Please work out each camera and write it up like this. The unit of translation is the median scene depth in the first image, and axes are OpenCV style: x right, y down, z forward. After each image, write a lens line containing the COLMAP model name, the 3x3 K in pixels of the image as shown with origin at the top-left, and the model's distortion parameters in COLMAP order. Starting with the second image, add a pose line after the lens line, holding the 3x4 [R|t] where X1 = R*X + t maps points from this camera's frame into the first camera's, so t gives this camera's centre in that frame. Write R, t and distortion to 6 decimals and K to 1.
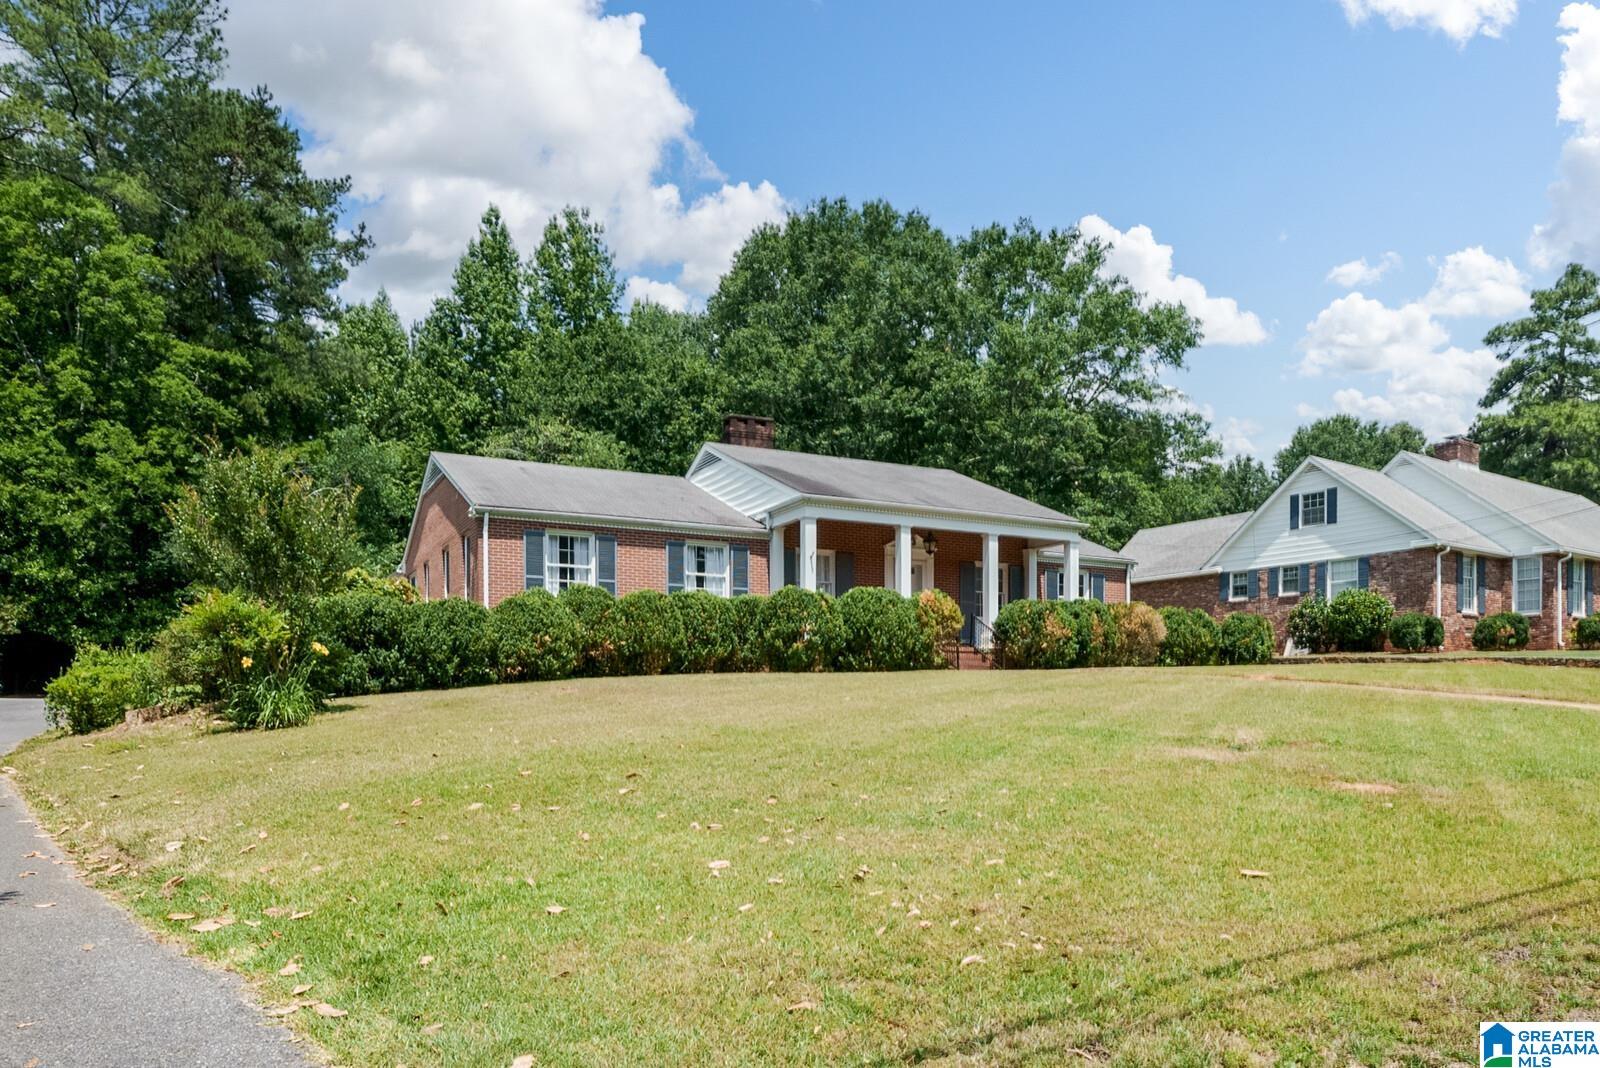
lens RADIAL K [[859.2, 0, 800.0], [0, 859.2, 534.0], [0, 0, 1]] dist [-0.004850, -0.000244]
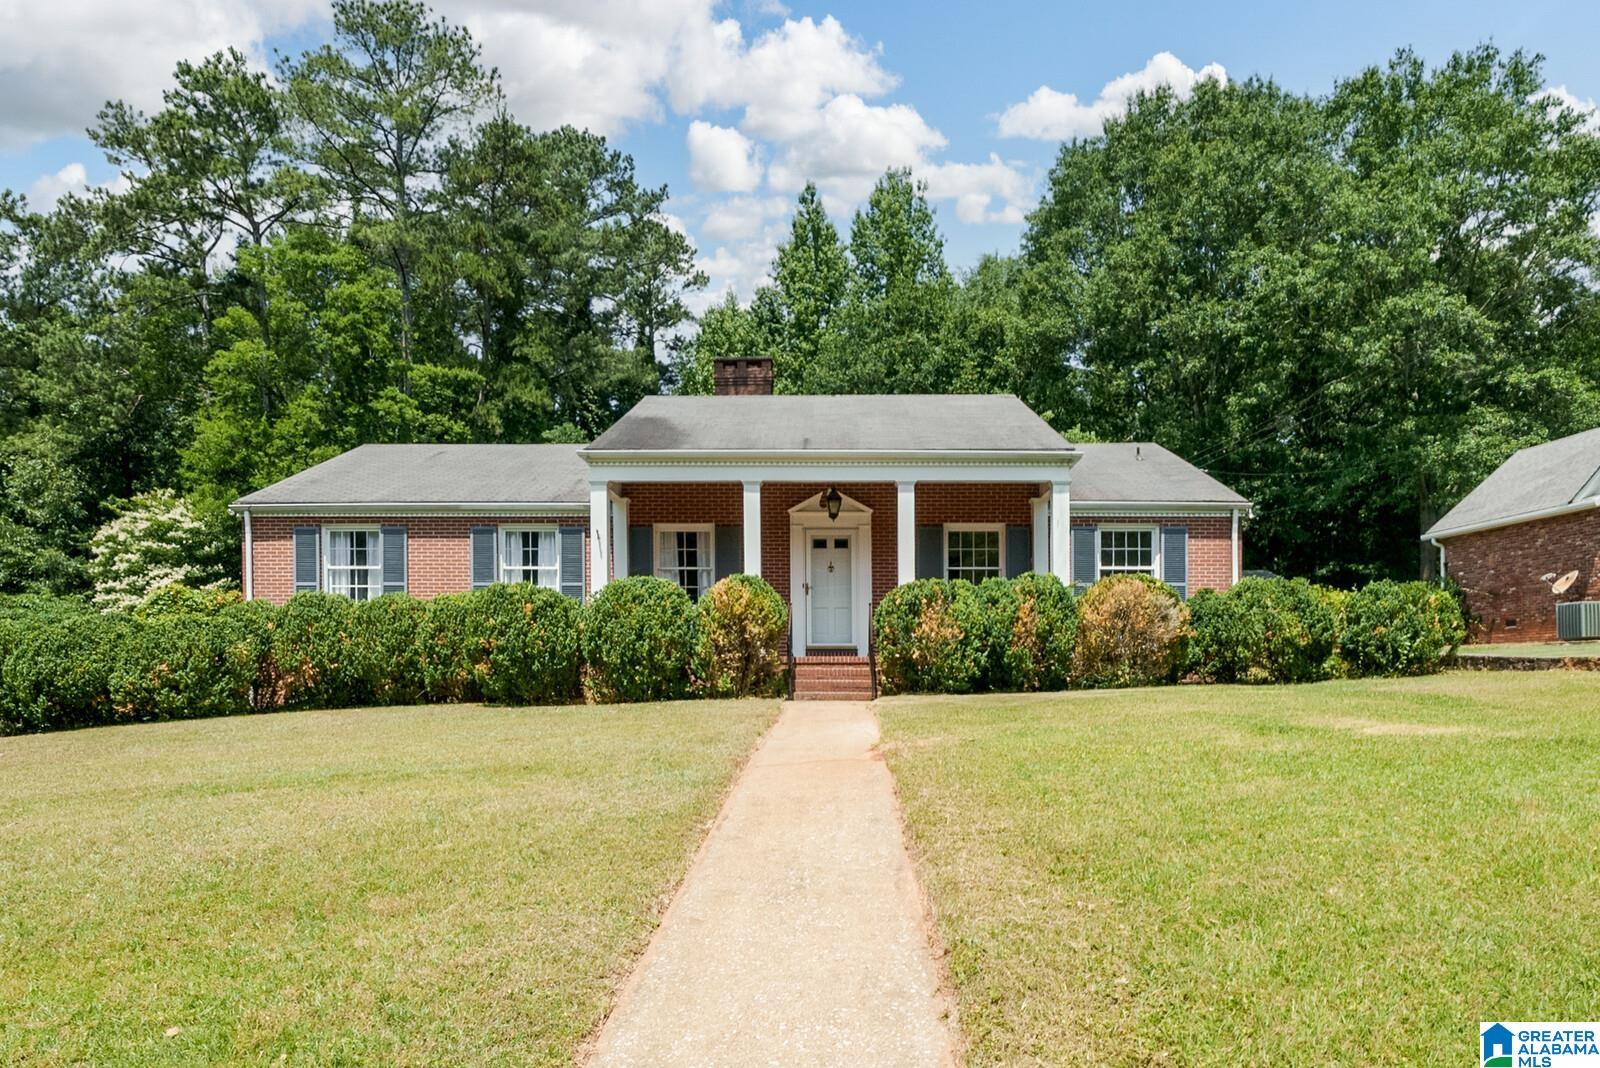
lens RADIAL K [[933.7, 0, 800.0], [0, 933.7, 534.0], [0, 0, 1]] dist [-0.003031, -0.001956]
pose [[0.925704, -0.067948, -0.372095, 0.169021], [0.077784, 0.996904, 0.011470, 0.010438], [0.370164, -0.039561, 0.928124, 0.127605]]
